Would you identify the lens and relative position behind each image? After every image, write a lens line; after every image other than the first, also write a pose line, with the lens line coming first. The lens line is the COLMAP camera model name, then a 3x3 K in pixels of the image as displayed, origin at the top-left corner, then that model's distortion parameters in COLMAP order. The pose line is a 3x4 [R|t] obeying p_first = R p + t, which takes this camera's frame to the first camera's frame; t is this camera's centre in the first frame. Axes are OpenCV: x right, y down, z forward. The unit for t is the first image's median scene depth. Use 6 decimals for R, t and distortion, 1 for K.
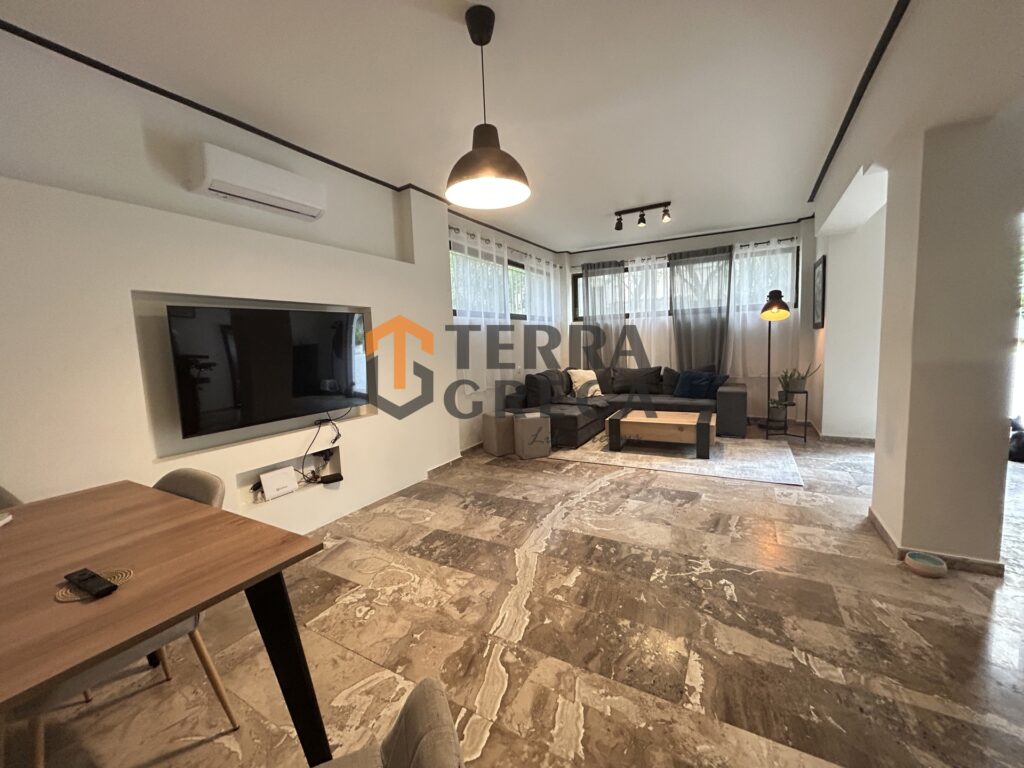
lens RADIAL K [[409.6, 0, 508.6], [0, 409.6, 382.2], [0, 0, 1]] dist [-0.002927, 0.000789]
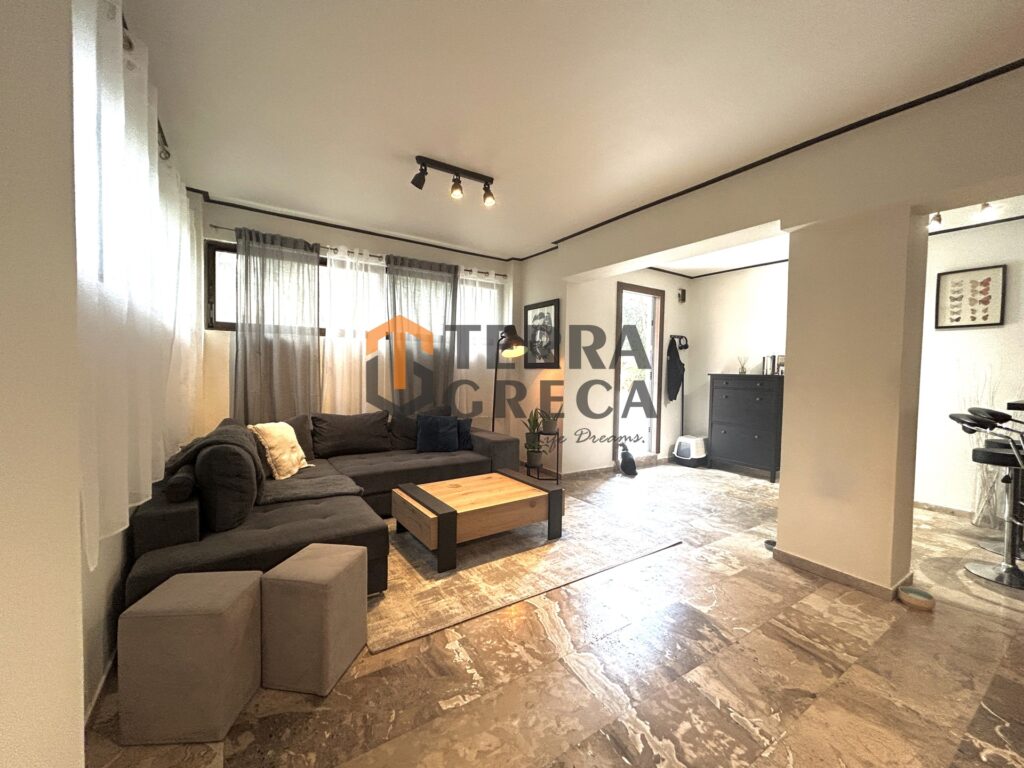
lens RADIAL K [[409.6, 0, 508.5], [0, 409.6, 382.9], [0, 0, 1]] dist [-0.002927, 0.000789]
pose [[0.456576, 0.016673, 0.889528, -0.296518], [0.048108, 0.997899, -0.043398, -0.085526], [-0.888383, 0.062608, 0.454815, 0.945420]]
